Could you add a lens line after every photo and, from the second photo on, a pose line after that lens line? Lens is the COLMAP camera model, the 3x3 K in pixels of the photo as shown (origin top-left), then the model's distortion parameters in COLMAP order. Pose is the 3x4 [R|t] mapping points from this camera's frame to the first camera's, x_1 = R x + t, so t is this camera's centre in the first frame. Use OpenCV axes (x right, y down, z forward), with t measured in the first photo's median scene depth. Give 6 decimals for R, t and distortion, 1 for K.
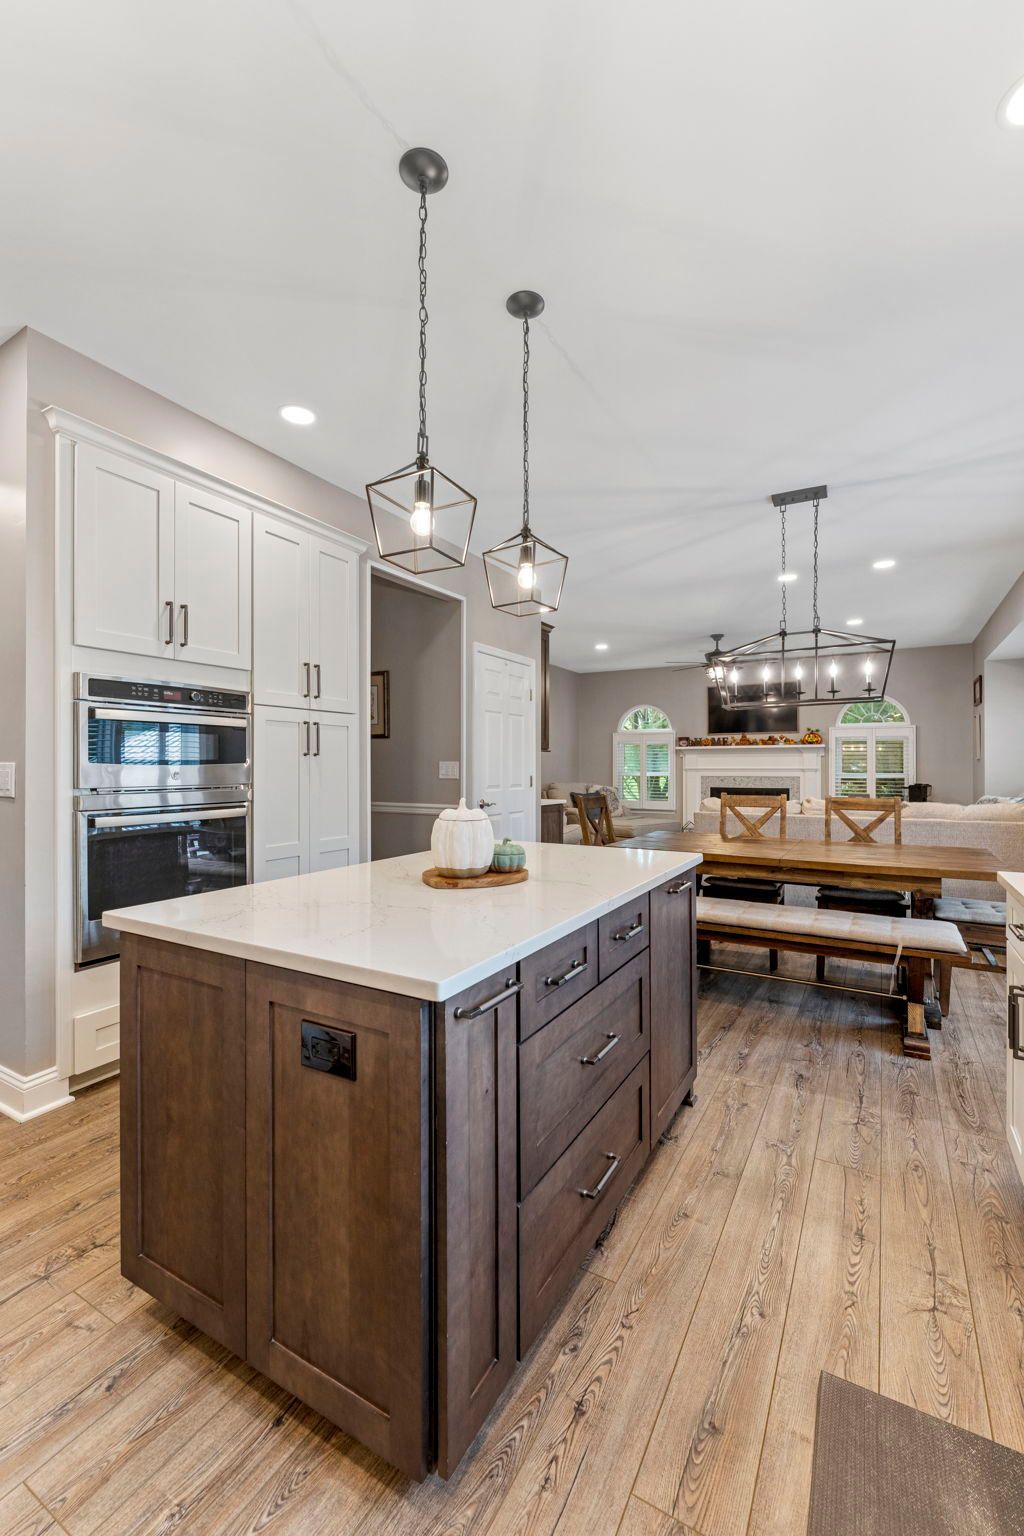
lens RADIAL K [[644.3, 0, 512.8], [0, 644.3, 764.4], [0, 0, 1]] dist [-0.000783, -0.000159]
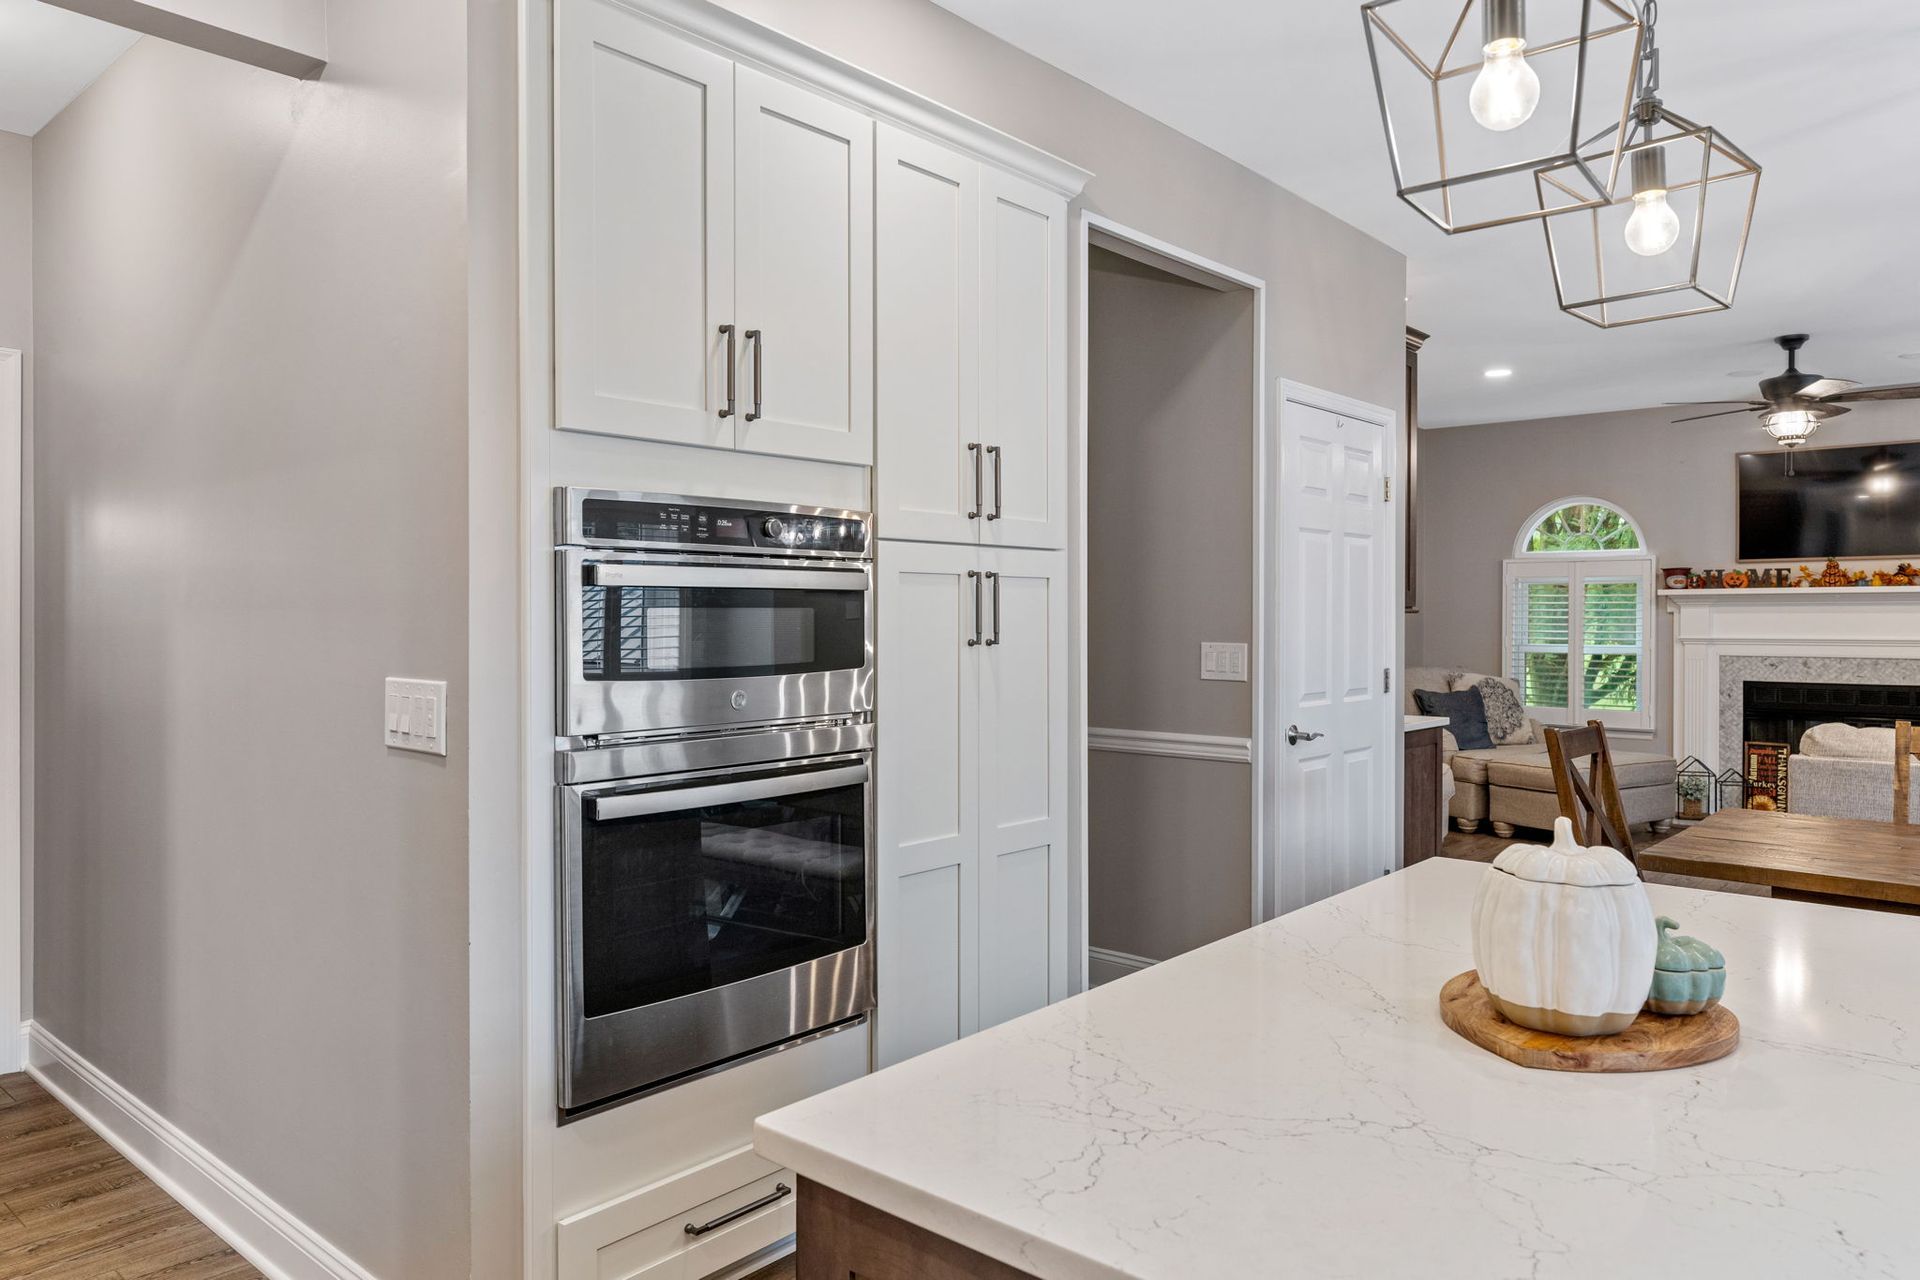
lens RADIAL K [[1277.8, 0, 963.2], [0, 1277.8, 621.6], [0, 0, 1]] dist [0.002924, -0.000263]
pose [[0.981792, 0.001104, -0.189958, -0.182771], [0.000565, 0.999962, 0.008732, -0.045723], [0.189960, -0.008680, 0.981753, 0.123751]]
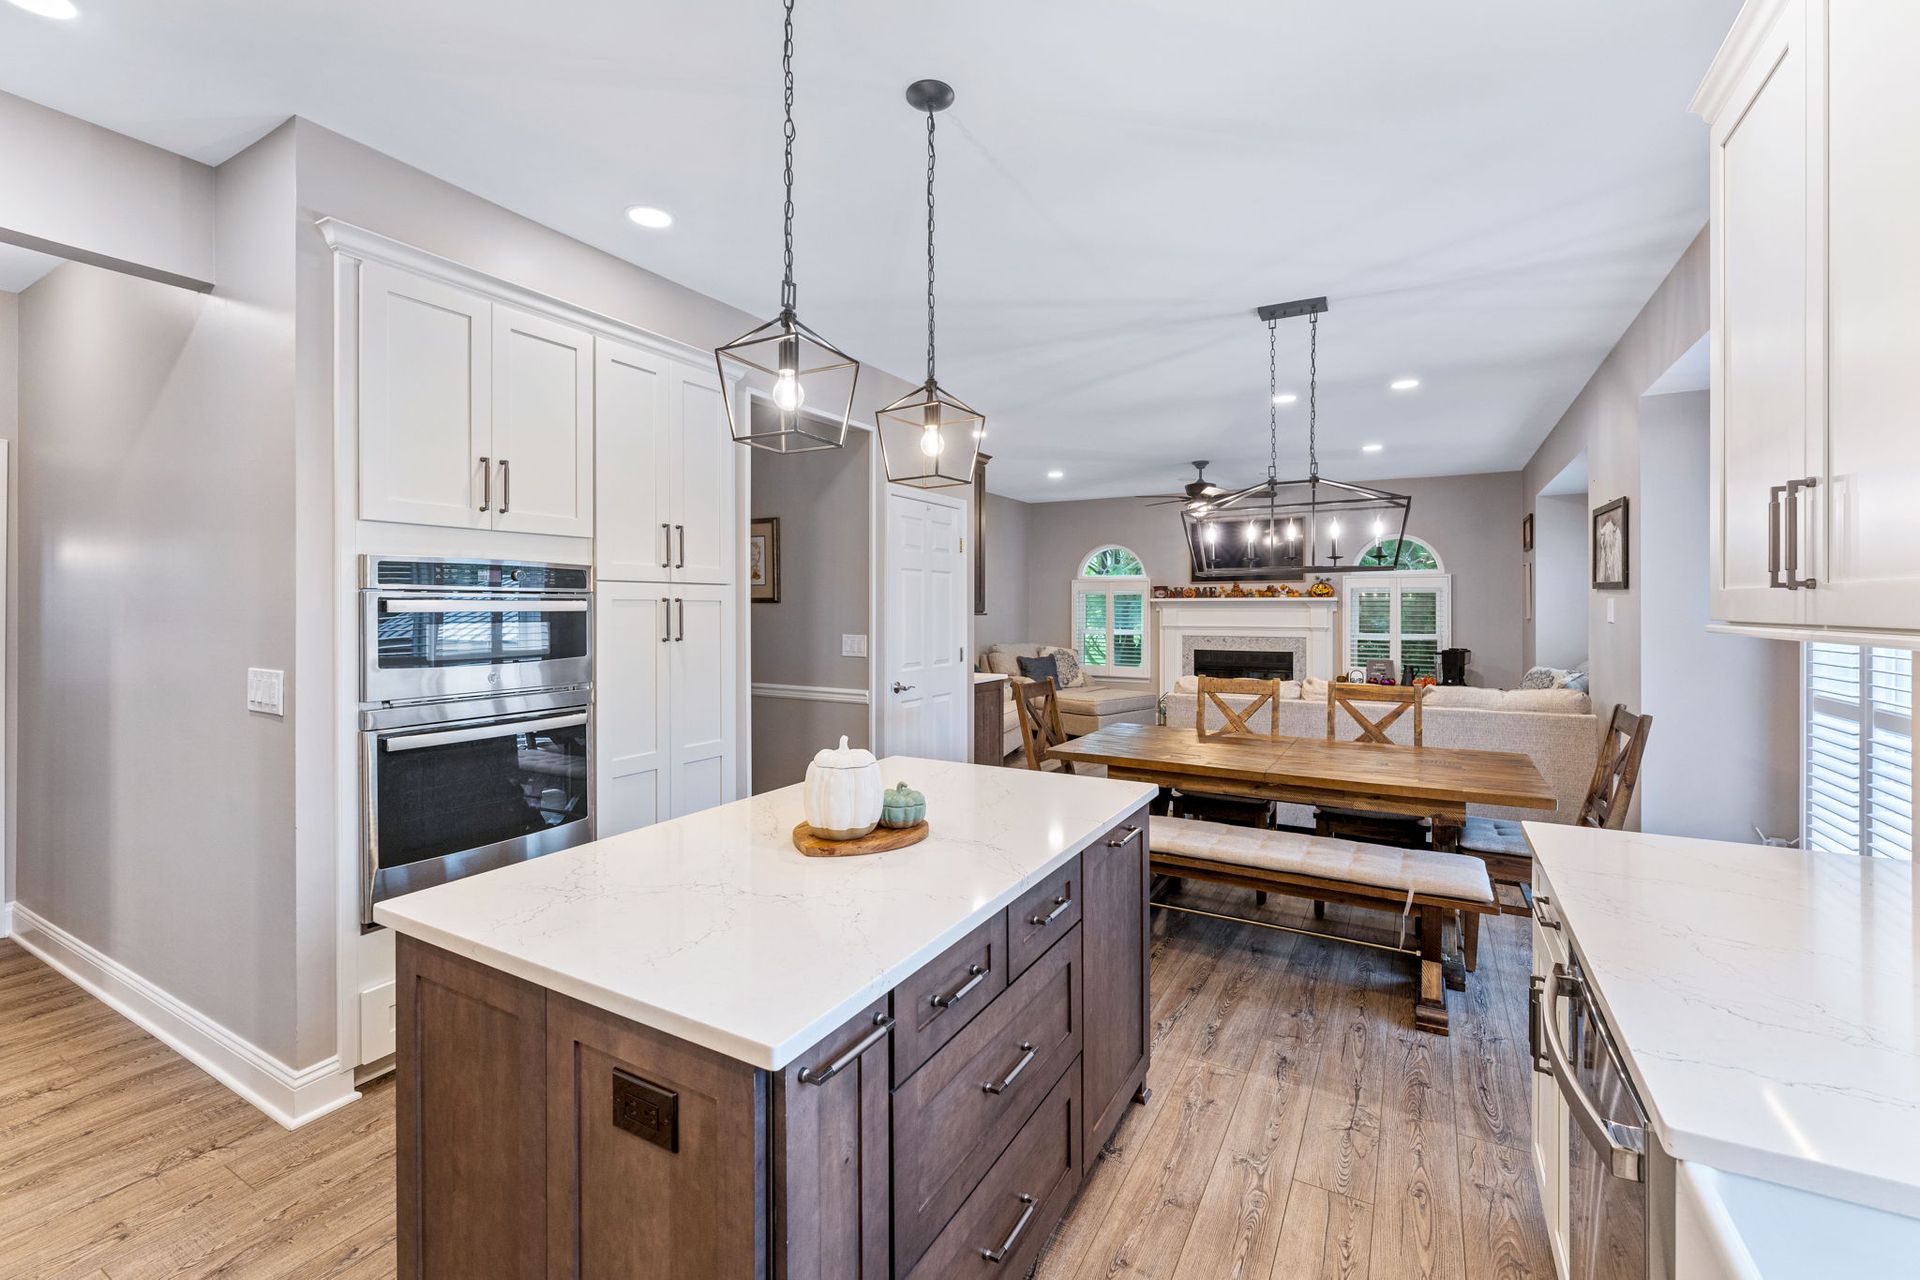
lens RADIAL K [[816.2, 0, 958.7], [0, 816.2, 606.8], [0, 0, 1]] dist [-0.001408, 0.000320]
pose [[0.999974, 0.000610, 0.007212, 0.035977], [-0.000634, 0.999994, 0.003300, -0.070505], [-0.007210, -0.003305, 0.999969, 0.000271]]
